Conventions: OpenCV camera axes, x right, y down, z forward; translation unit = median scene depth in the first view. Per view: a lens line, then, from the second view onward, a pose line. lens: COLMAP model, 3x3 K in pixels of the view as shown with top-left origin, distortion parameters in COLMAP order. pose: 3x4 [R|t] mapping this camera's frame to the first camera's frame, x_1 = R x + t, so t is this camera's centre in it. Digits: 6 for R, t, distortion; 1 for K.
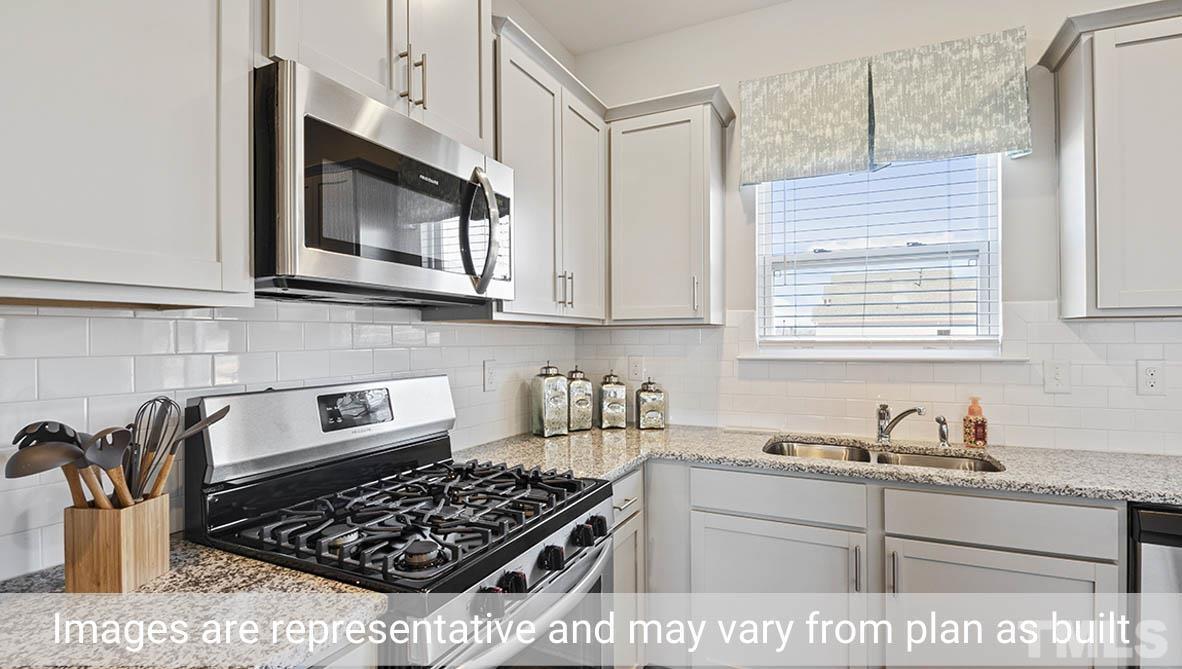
lens RADIAL K [[558.1, 0, 592.2], [0, 558.1, 338.2], [0, 0, 1]] dist [0.003160, -0.006446]
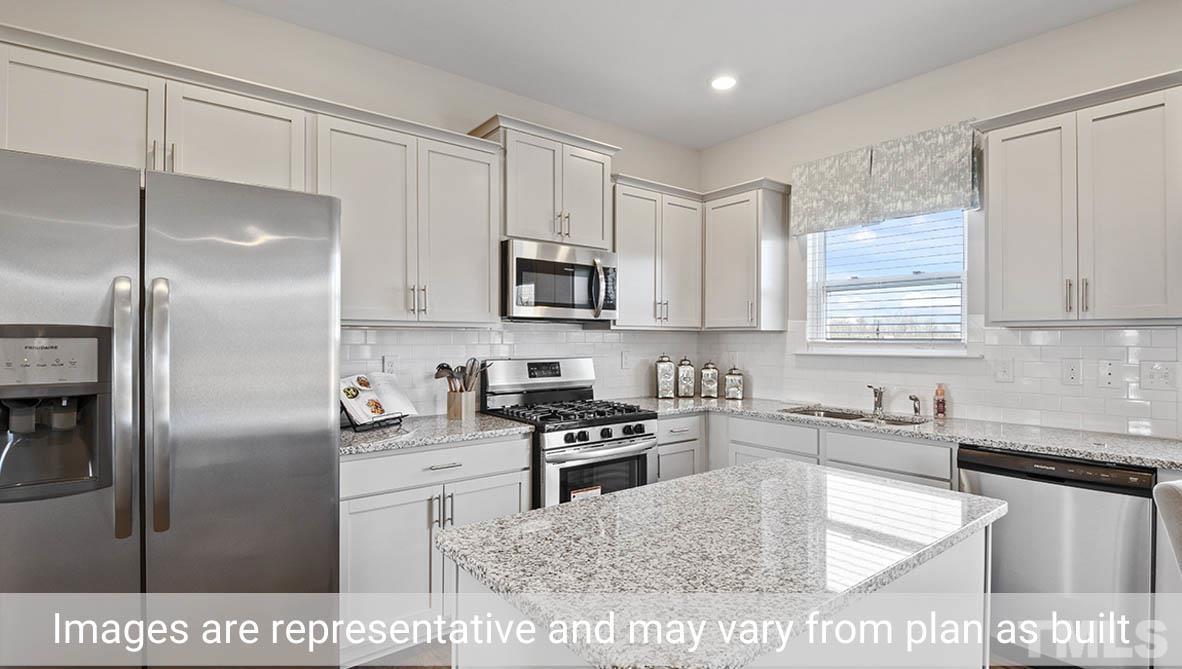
lens RADIAL K [[558.1, 0, 592.1], [0, 558.1, 336.0], [0, 0, 1]] dist [0.003160, -0.006446]
pose [[0.897313, 0.004908, -0.441367, 0.515674], [-0.007752, 0.999959, -0.004642, 0.000140], [0.441326, 0.007587, 0.897315, -0.647060]]
